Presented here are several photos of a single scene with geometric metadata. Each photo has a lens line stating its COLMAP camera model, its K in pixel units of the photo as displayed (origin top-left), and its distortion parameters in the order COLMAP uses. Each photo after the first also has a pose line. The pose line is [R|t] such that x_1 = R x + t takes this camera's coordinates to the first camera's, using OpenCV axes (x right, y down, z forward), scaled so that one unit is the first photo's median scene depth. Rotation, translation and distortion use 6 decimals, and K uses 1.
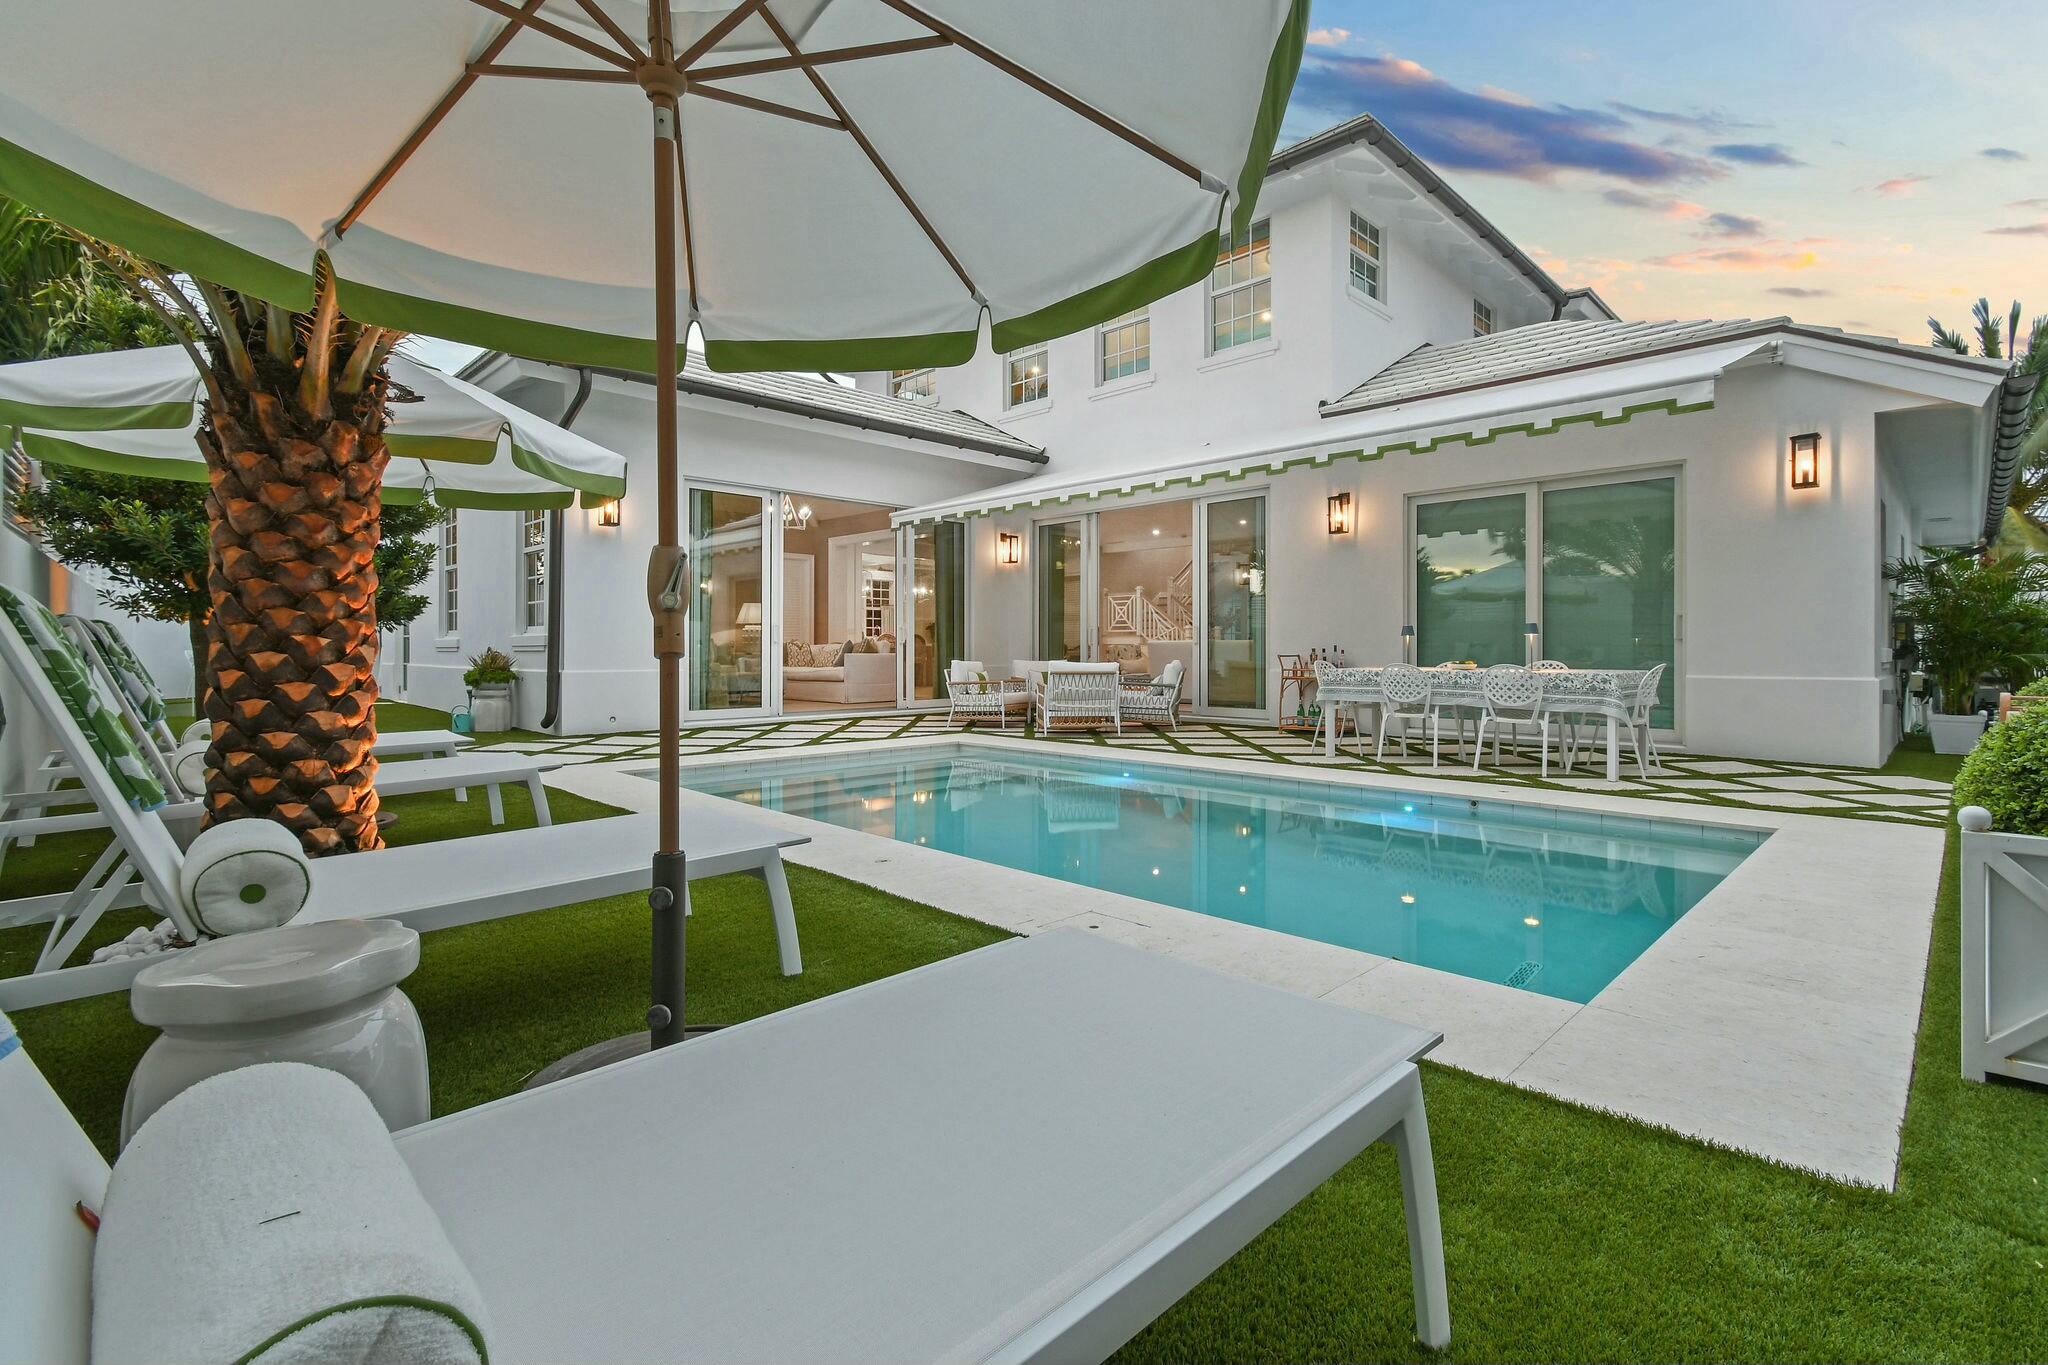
lens RADIAL K [[923.3, 0, 1063.4], [0, 923.3, 650.7], [0, 0, 1]] dist [0.014284, -0.002266]
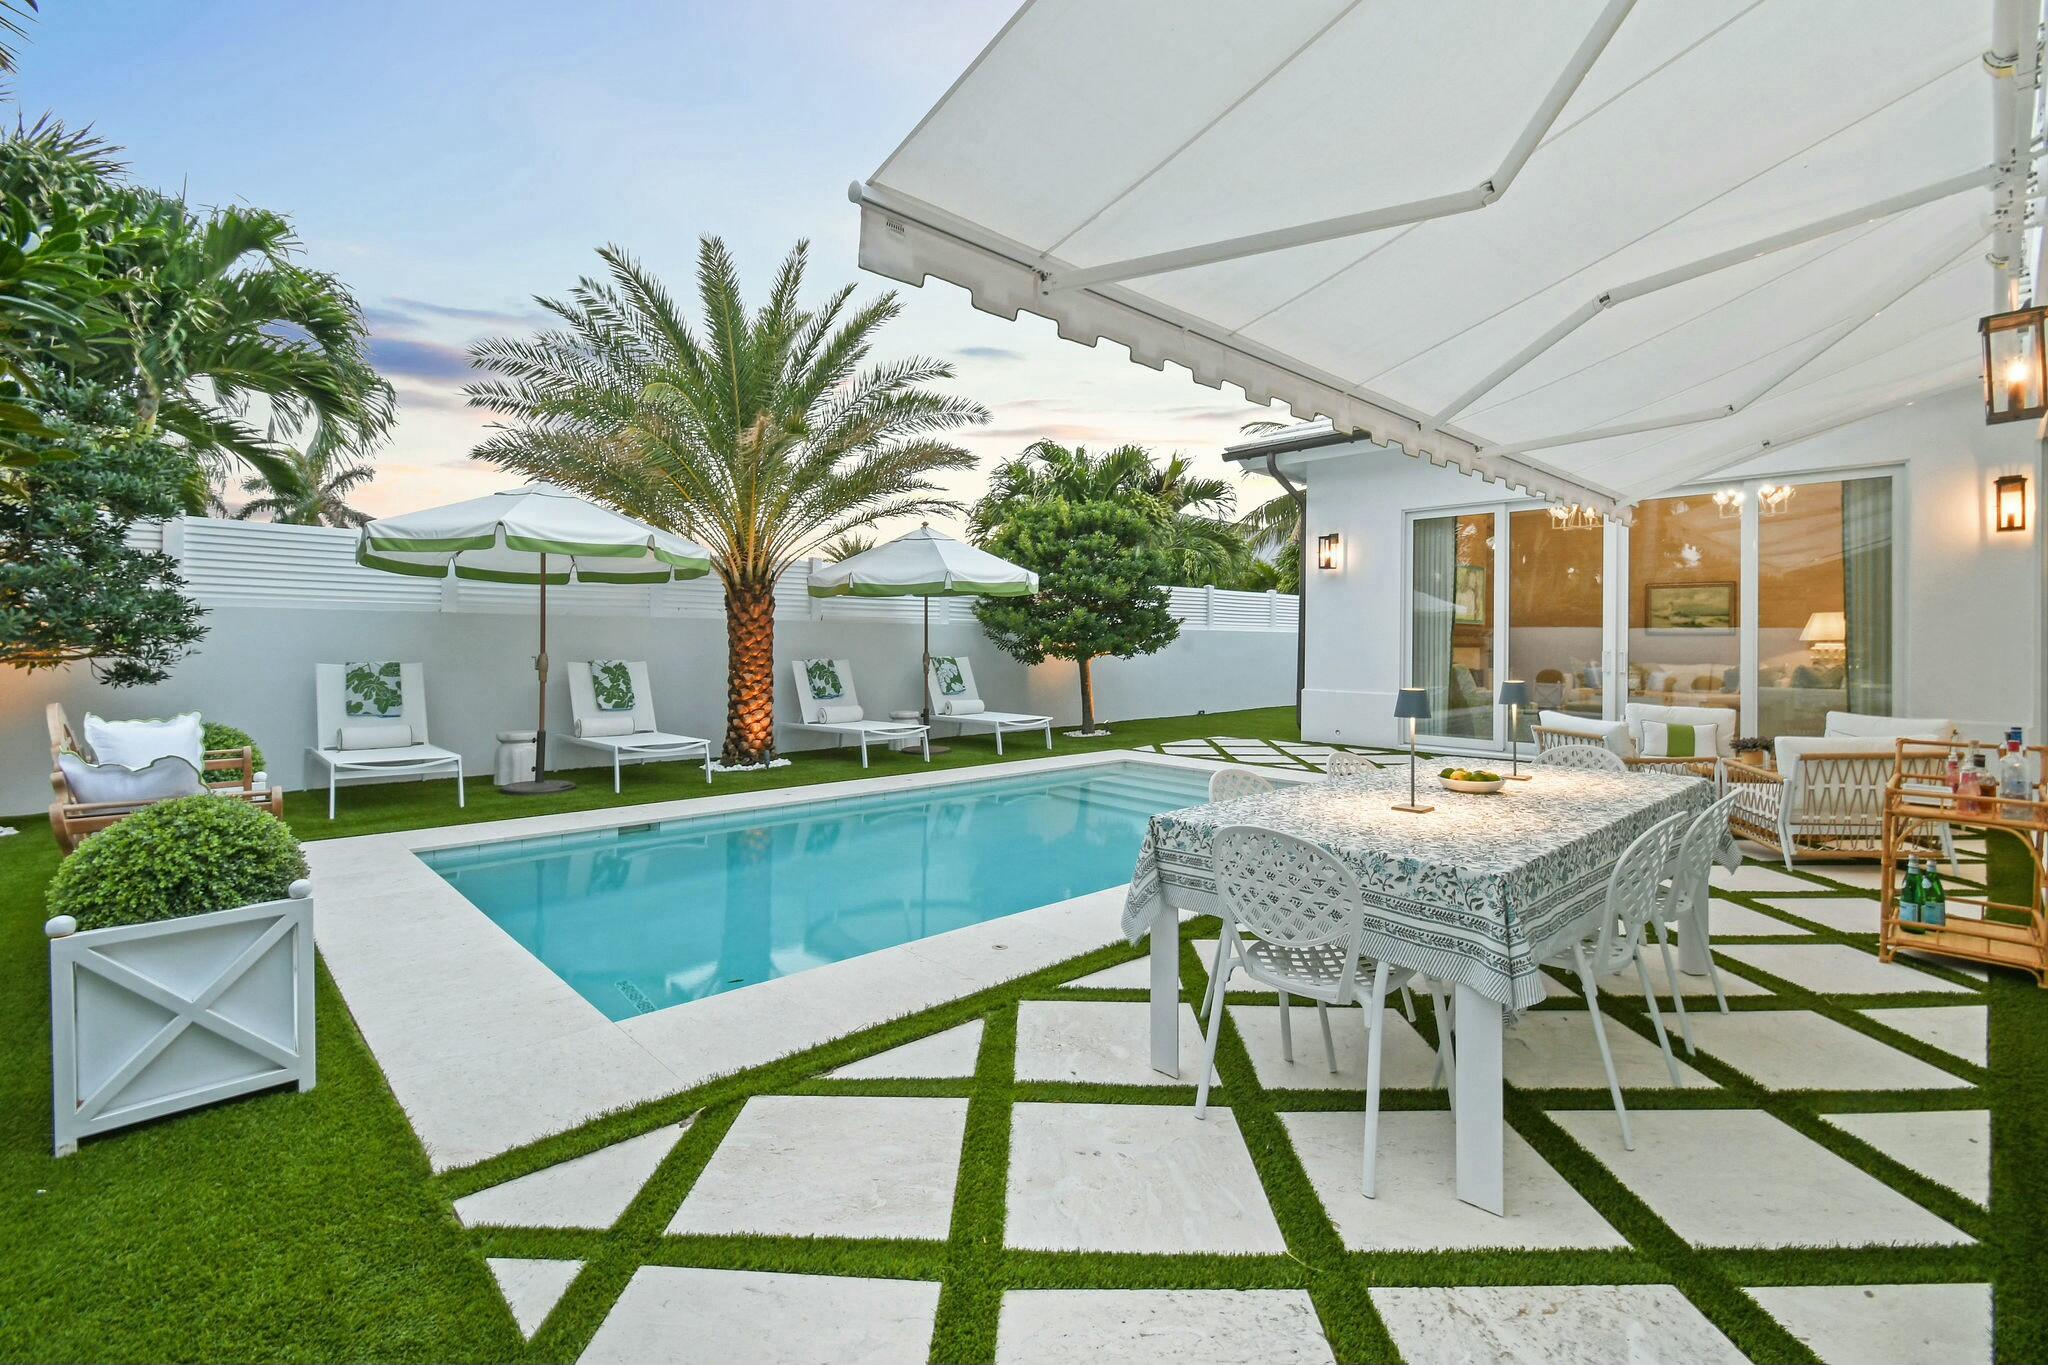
lens RADIAL K [[923.3, 0, 1025.8], [0, 923.3, 643.1], [0, 0, 1]] dist [0.014284, -0.002266]
pose [[-0.035842, 0.002612, -0.999354, 0.639663], [-0.009127, 0.999954, 0.002941, -0.035015], [0.999316, 0.009227, -0.035817, 0.590196]]
